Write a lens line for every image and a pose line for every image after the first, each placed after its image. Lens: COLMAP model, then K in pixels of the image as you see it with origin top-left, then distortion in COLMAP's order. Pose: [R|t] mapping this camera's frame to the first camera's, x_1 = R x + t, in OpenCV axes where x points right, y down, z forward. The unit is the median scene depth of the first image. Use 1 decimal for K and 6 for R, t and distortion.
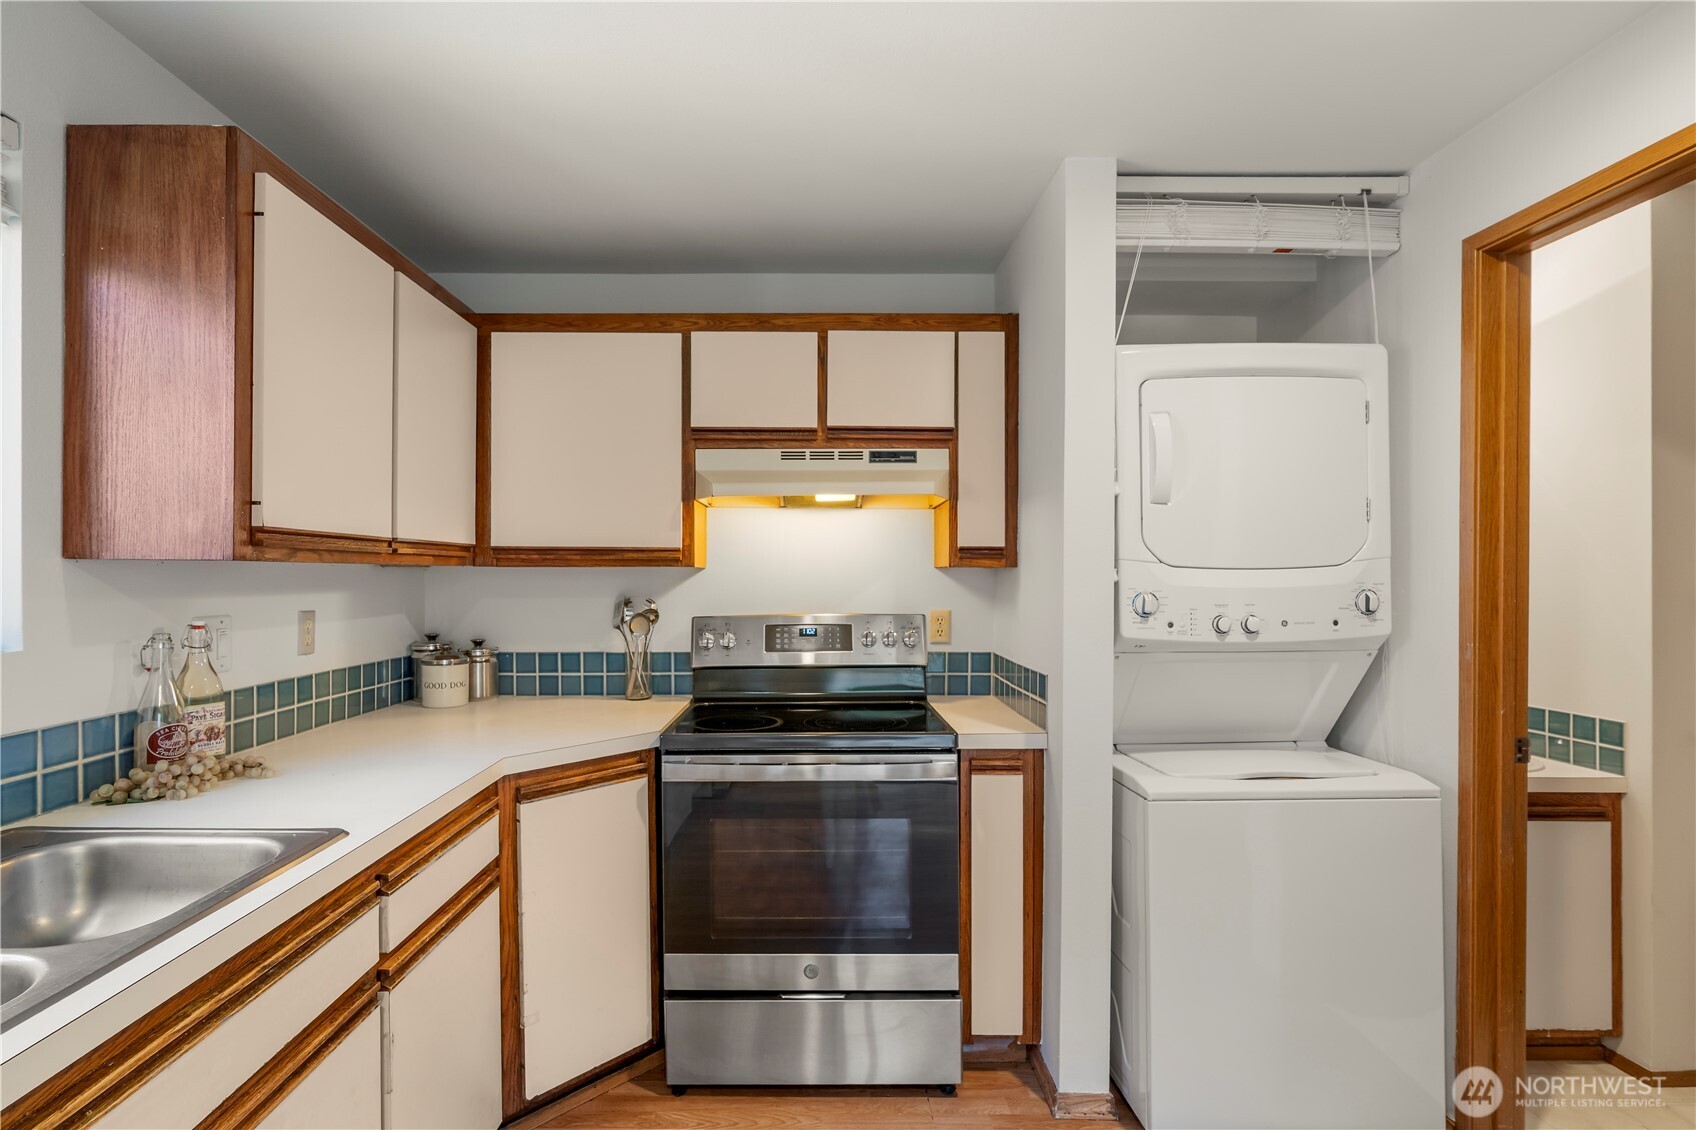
lens RADIAL K [[797.7, 0, 819.7], [0, 797.7, 568.9], [0, 0, 1]] dist [-0.038633, -0.000012]
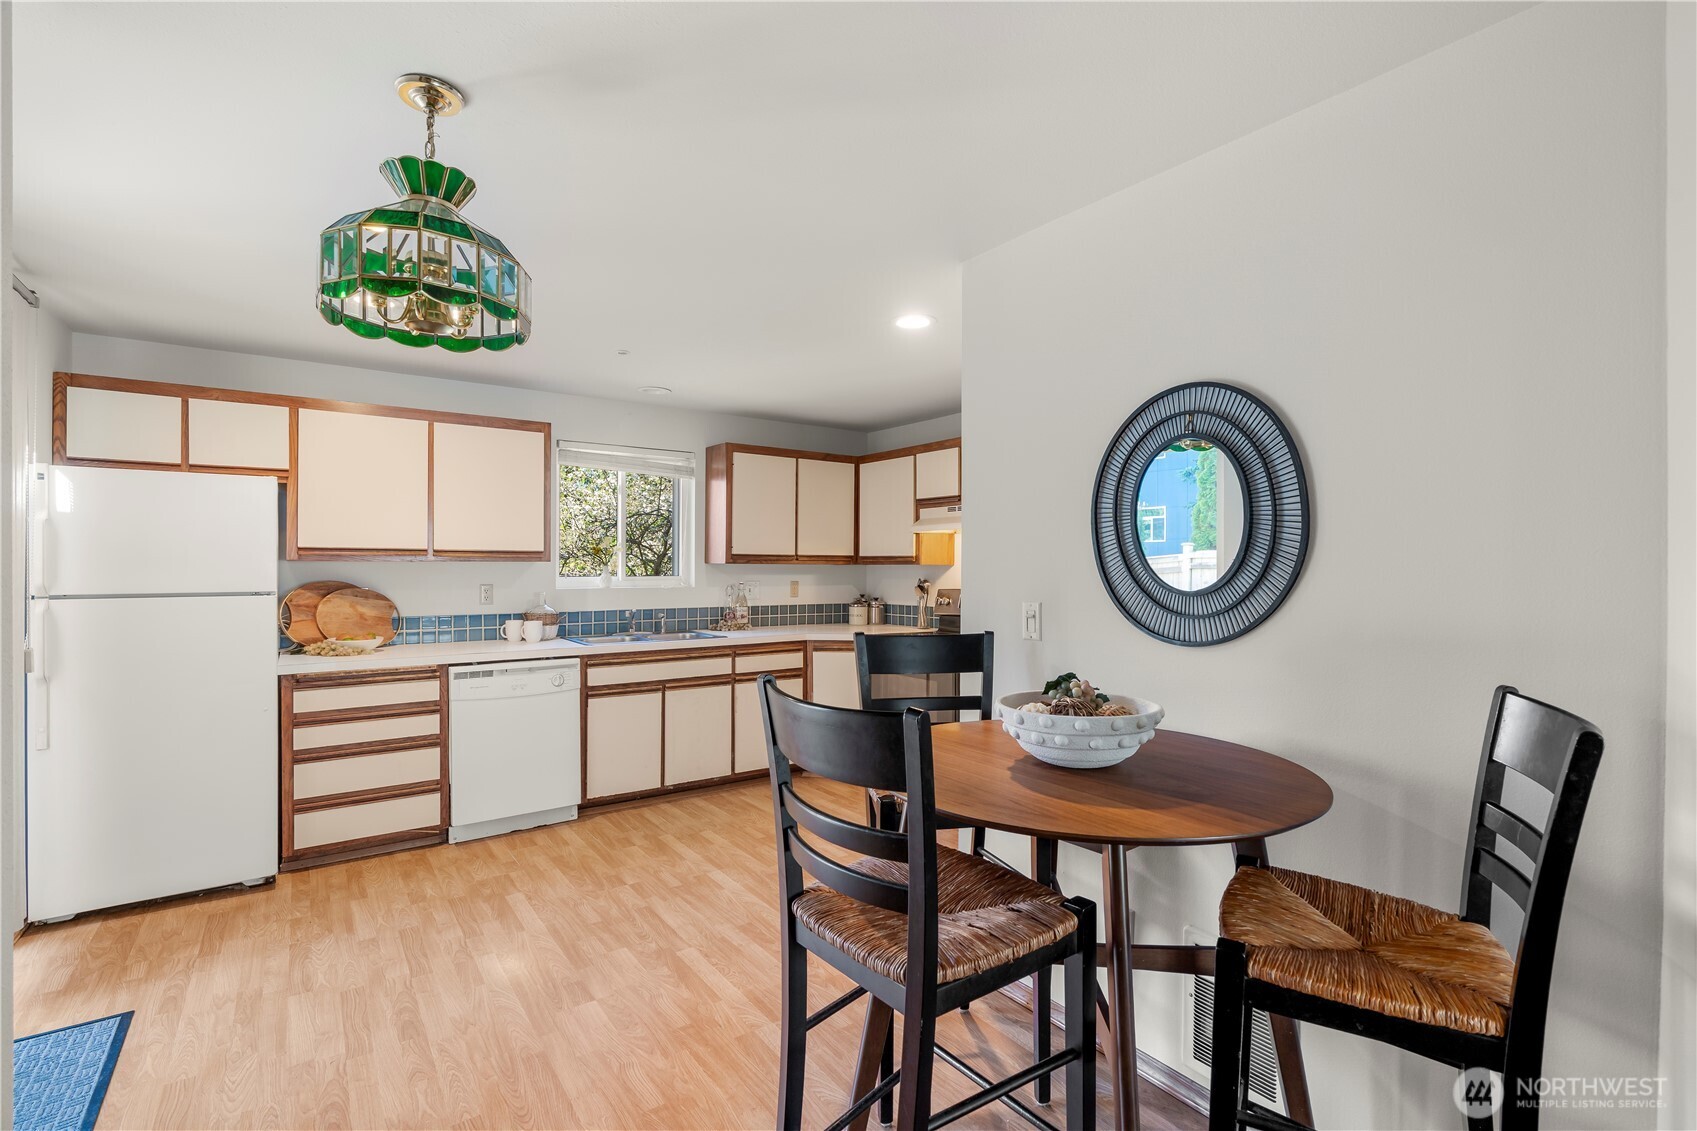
lens RADIAL K [[750.1, 0, 849.7], [0, 750.1, 555.7], [0, 0, 1]] dist [-0.010218, 0.000639]
pose [[0.592123, -0.011609, -0.805764, 2.029967], [0.001121, 0.999907, -0.013582, 0.000678], [0.805847, 0.007139, 0.592081, -0.502224]]
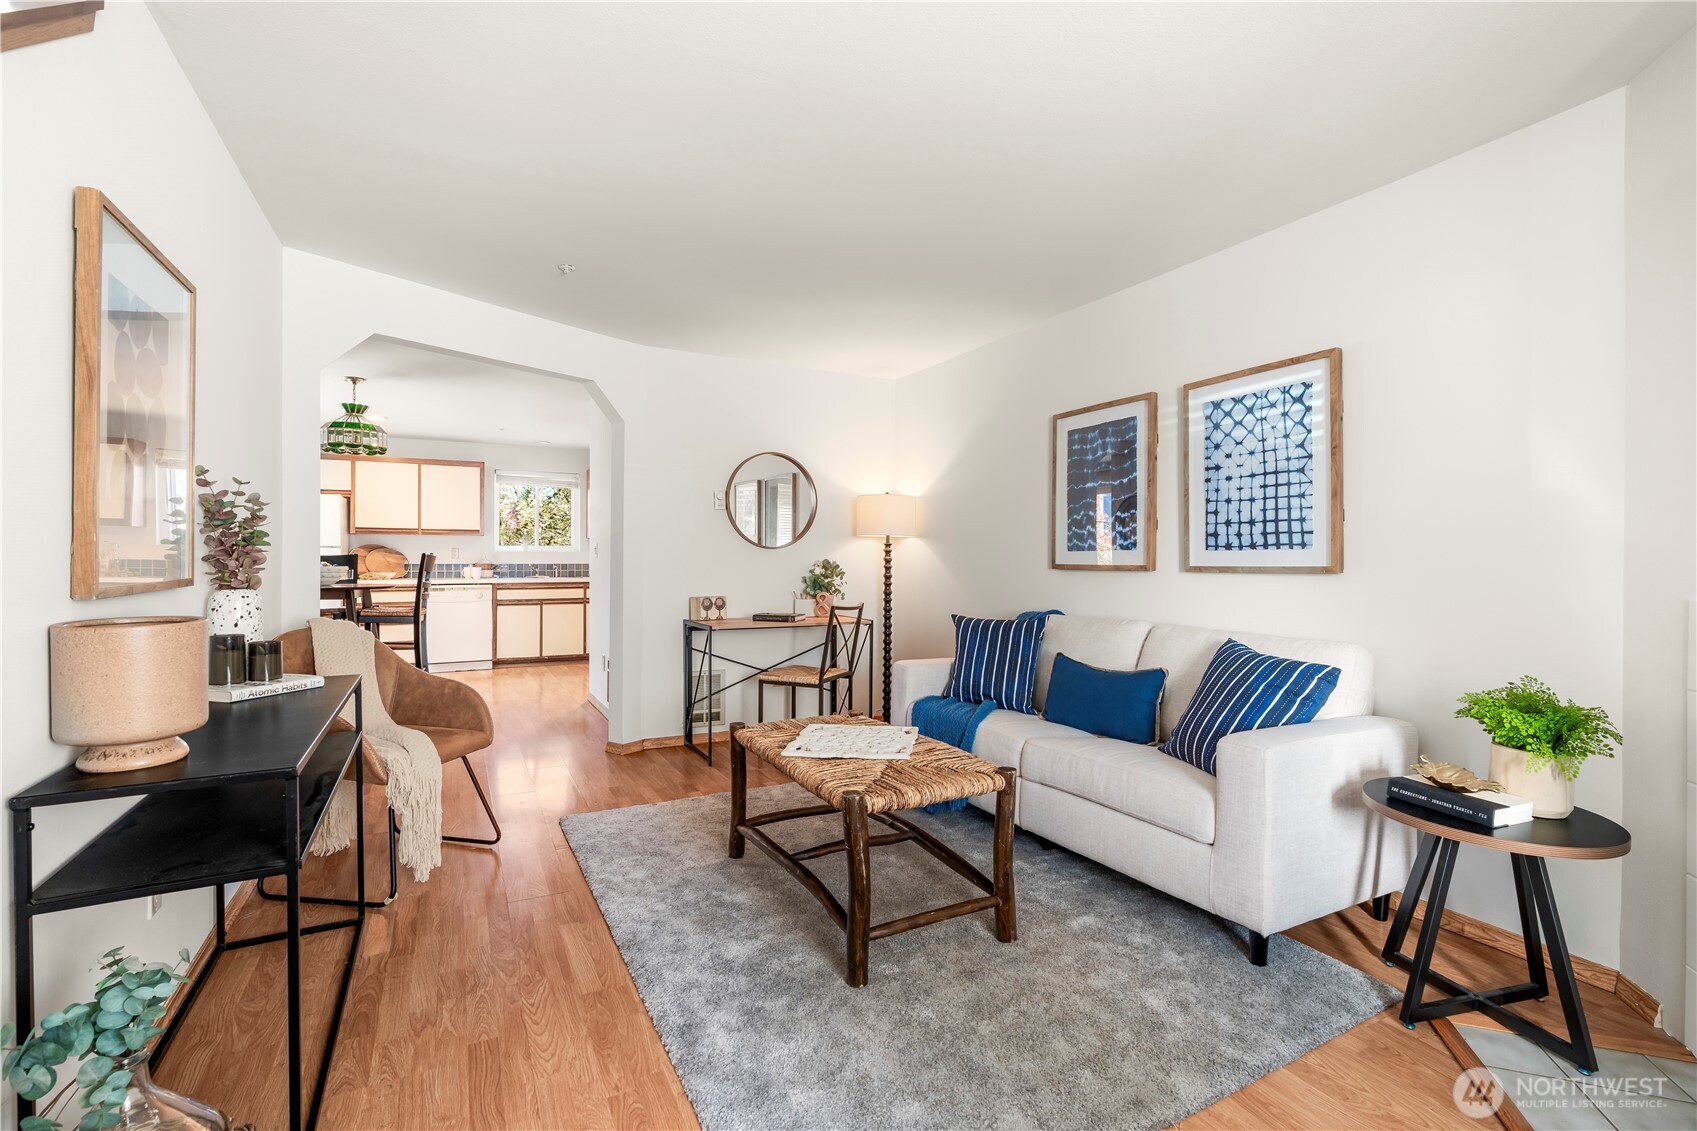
lens RADIAL K [[750.1, 0, 849.7], [0, 750.1, 555.7], [0, 0, 1]] dist [-0.010218, 0.000639]
pose [[0.462083, -0.004078, -0.886827, 4.795549], [0.002262, 0.999992, -0.003420, 0.137166], [0.886834, -0.000426, 0.462089, 0.055097]]
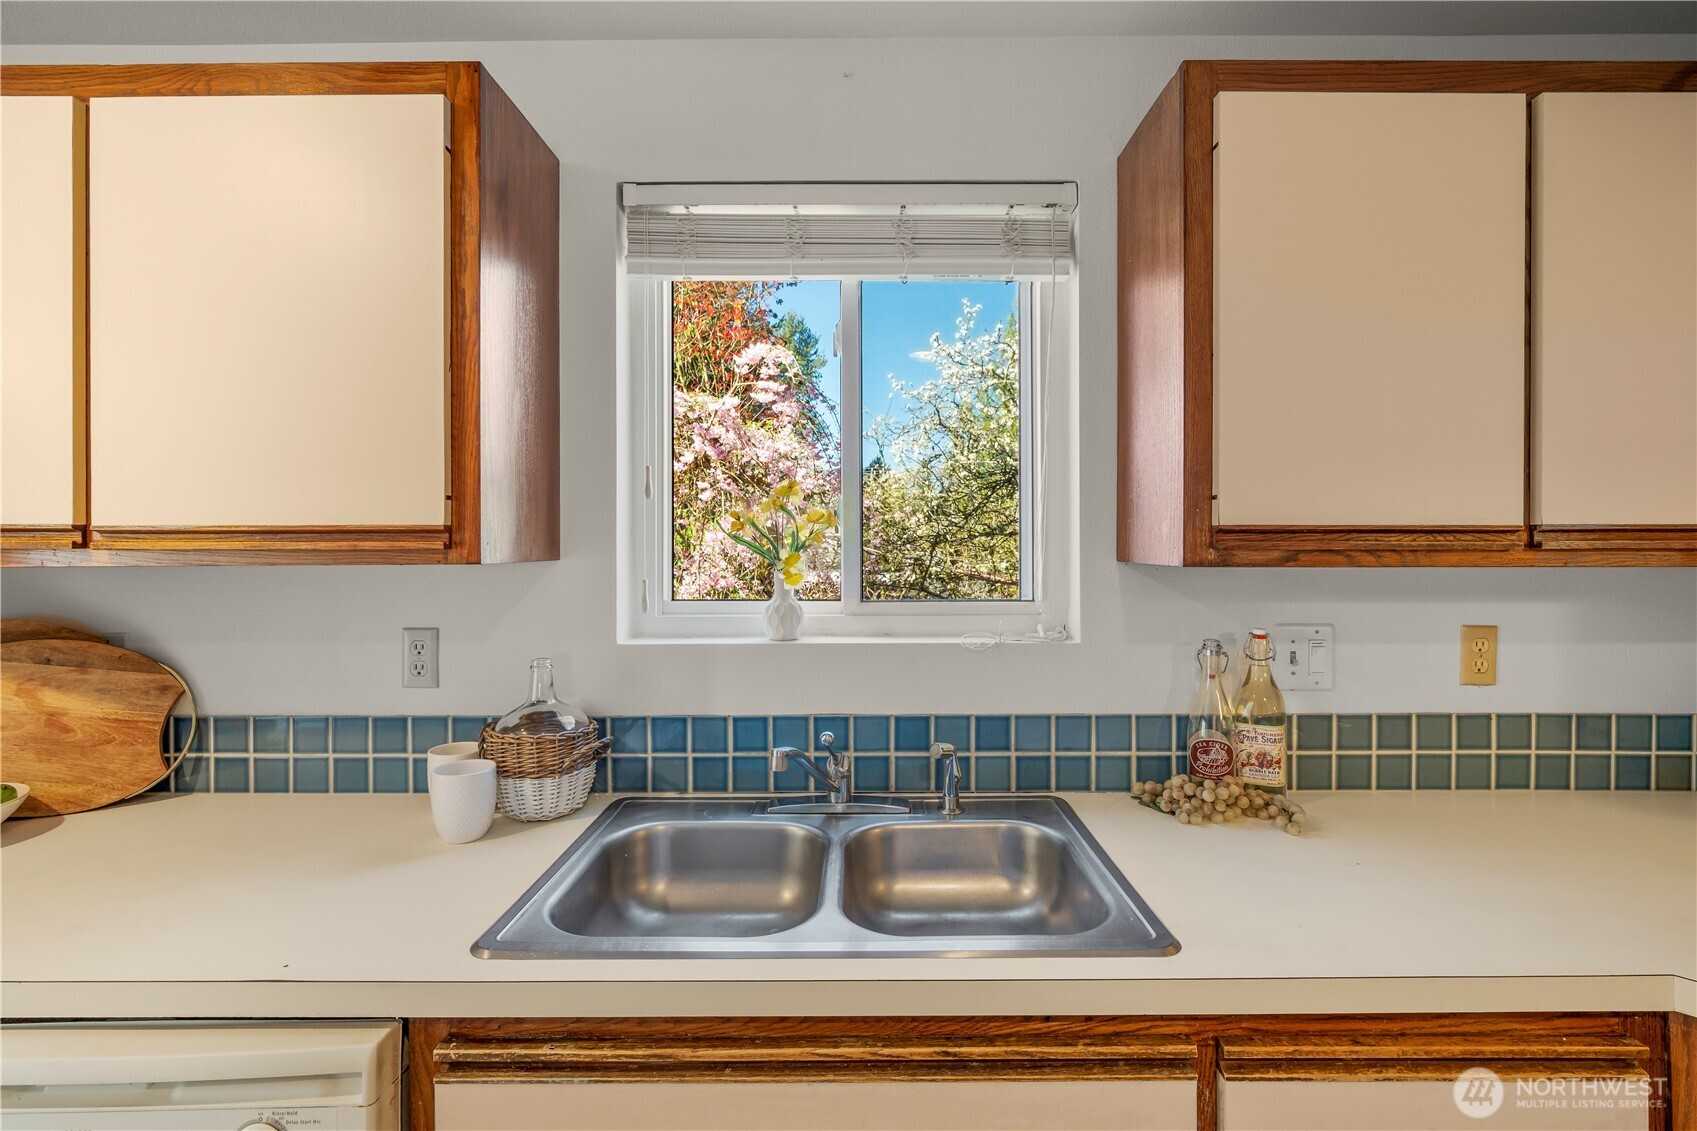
lens RADIAL K [[750.1, 0, 849.7], [0, 750.1, 555.7], [0, 0, 1]] dist [-0.010218, 0.000639]
pose [[-0.013083, -0.000655, -0.999914, 0.064870], [0.005566, 0.999984, -0.000728, -0.020060], [0.999899, -0.005575, -0.013079, 0.550298]]
